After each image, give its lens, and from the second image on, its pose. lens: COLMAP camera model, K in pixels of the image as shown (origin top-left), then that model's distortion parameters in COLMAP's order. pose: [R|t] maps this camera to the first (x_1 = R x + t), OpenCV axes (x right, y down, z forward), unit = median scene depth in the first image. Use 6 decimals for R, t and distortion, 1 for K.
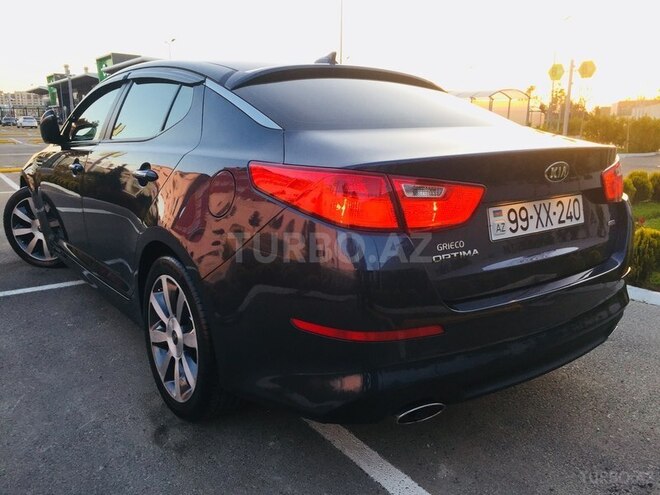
lens RADIAL K [[560.9, 0, 335.1], [0, 560.9, 251.7], [0, 0, 1]] dist [0.076232, -0.097552]
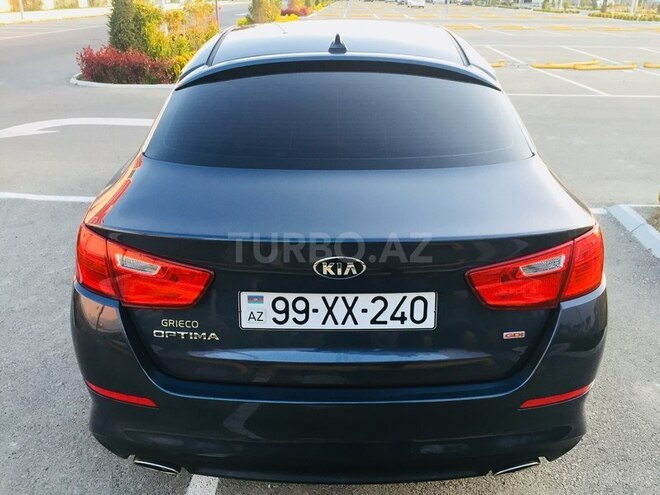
lens RADIAL K [[560.9, 0, 329.6], [0, 560.9, 246.6], [0, 0, 1]] dist [0.076232, -0.097552]
pose [[0.798238, 0.244070, -0.550679, 0.731789], [-0.136916, 0.963818, 0.228713, -0.313669], [0.586576, -0.107170, 0.802772, 0.348415]]
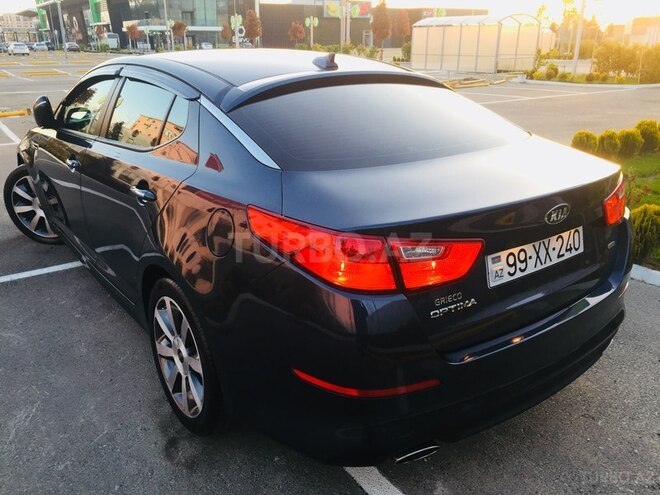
lens RADIAL K [[560.9, 0, 333.9], [0, 560.9, 250.6], [0, 0, 1]] dist [0.076232, -0.097552]
pose [[0.999926, -0.009103, -0.008098, 0.006977], [0.010063, 0.991767, 0.127660, -0.190432], [0.006869, -0.127732, 0.991785, 0.005117]]
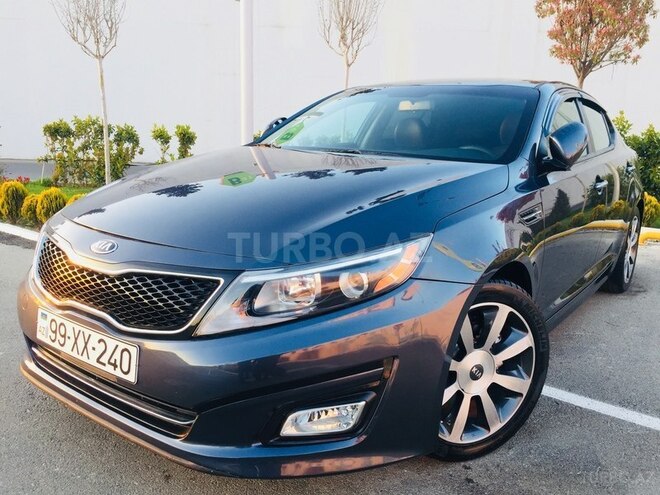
lens RADIAL K [[560.9, 0, 330.4], [0, 560.9, 247.2], [0, 0, 1]] dist [0.076232, -0.097552]
pose [[0.293676, 0.275762, -0.915265, 1.205576], [-0.196731, 0.954424, 0.224436, -0.465830], [0.935442, 0.114149, 0.334542, 0.999862]]
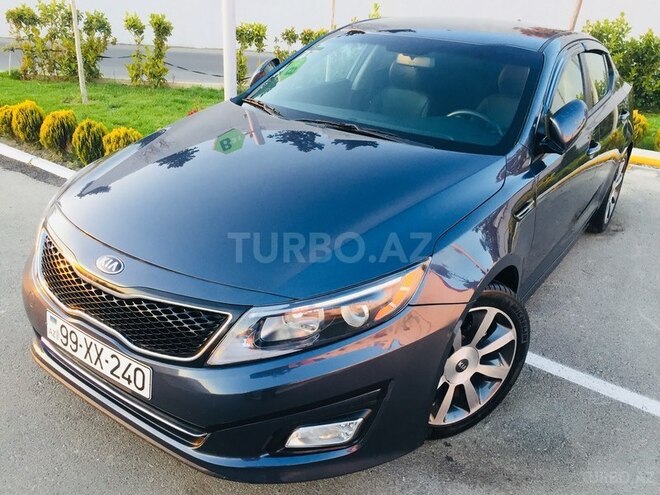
lens RADIAL K [[560.9, 0, 330.6], [0, 560.9, 248.6], [0, 0, 1]] dist [0.076232, -0.097552]
pose [[0.317904, 0.468044, -0.824543, 1.136324], [-0.223726, 0.882132, 0.414476, -0.667204], [0.921349, 0.052708, 0.385147, 0.941749]]
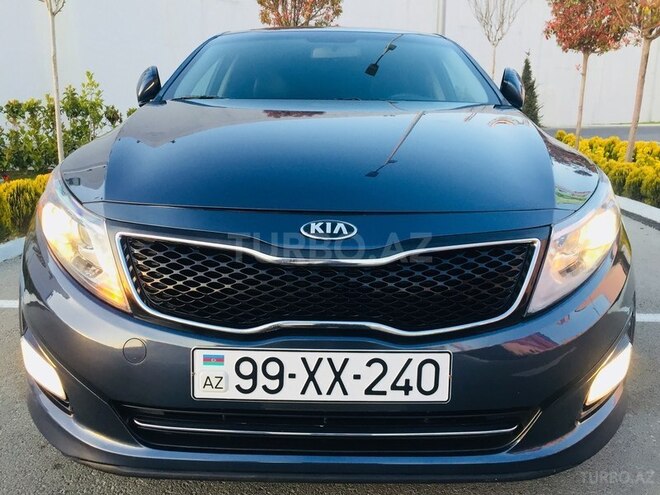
lens RADIAL K [[560.9, 0, 332.4], [0, 560.9, 250.8], [0, 0, 1]] dist [0.076232, -0.097552]
pose [[0.800069, 0.220782, -0.557803, 0.646992], [-0.153537, 0.974206, 0.165375, -0.281117], [0.579927, -0.046667, 0.813331, 0.495927]]
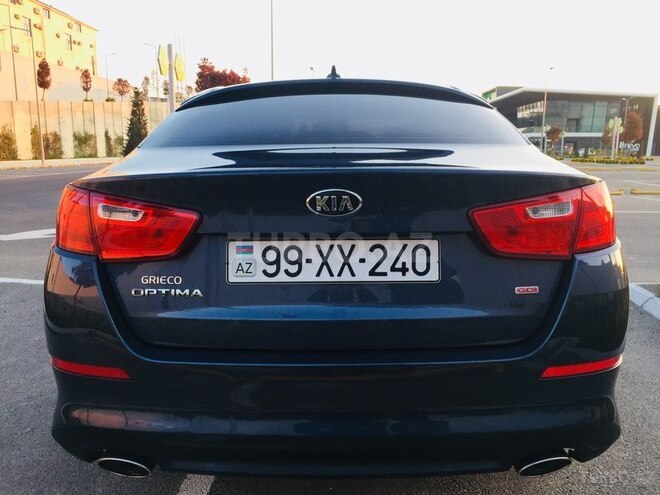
lens RADIAL K [[560.9, 0, 329.8], [0, 560.9, 247.5], [0, 0, 1]] dist [0.076232, -0.097552]
pose [[0.797641, 0.096136, -0.595421, 0.755129], [-0.129817, 0.991442, -0.013829, -0.066614], [0.588996, 0.088326, 0.803295, 0.388374]]
